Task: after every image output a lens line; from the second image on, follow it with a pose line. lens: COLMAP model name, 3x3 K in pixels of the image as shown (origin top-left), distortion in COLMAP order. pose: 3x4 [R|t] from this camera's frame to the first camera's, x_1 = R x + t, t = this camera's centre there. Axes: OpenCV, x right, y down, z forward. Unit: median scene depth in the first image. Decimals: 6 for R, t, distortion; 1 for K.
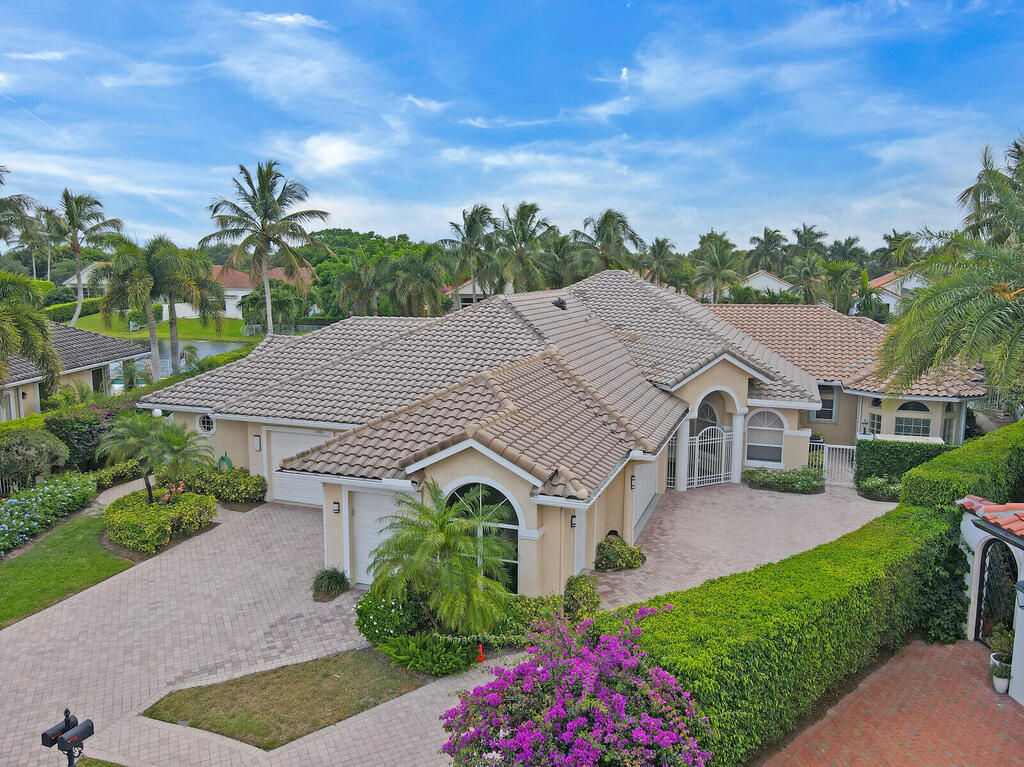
lens RADIAL K [[768.6, 0, 510.6], [0, 768.6, 386.1], [0, 0, 1]] dist [0.006740, 0.002735]
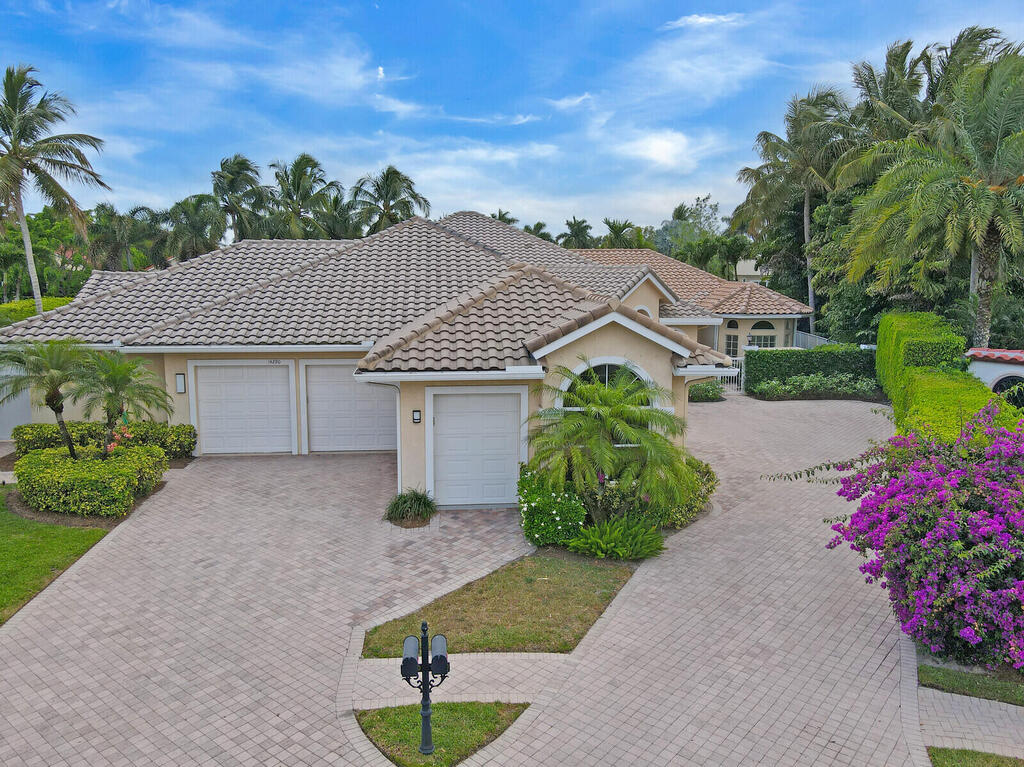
lens RADIAL K [[768.6, 0, 507.3], [0, 768.6, 387.5], [0, 0, 1]] dist [0.006740, 0.002735]
pose [[0.904509, -0.064989, 0.421473, -0.460302], [0.063307, 0.997832, 0.018000, 0.109297], [-0.421729, 0.010401, 0.906662, 0.176858]]
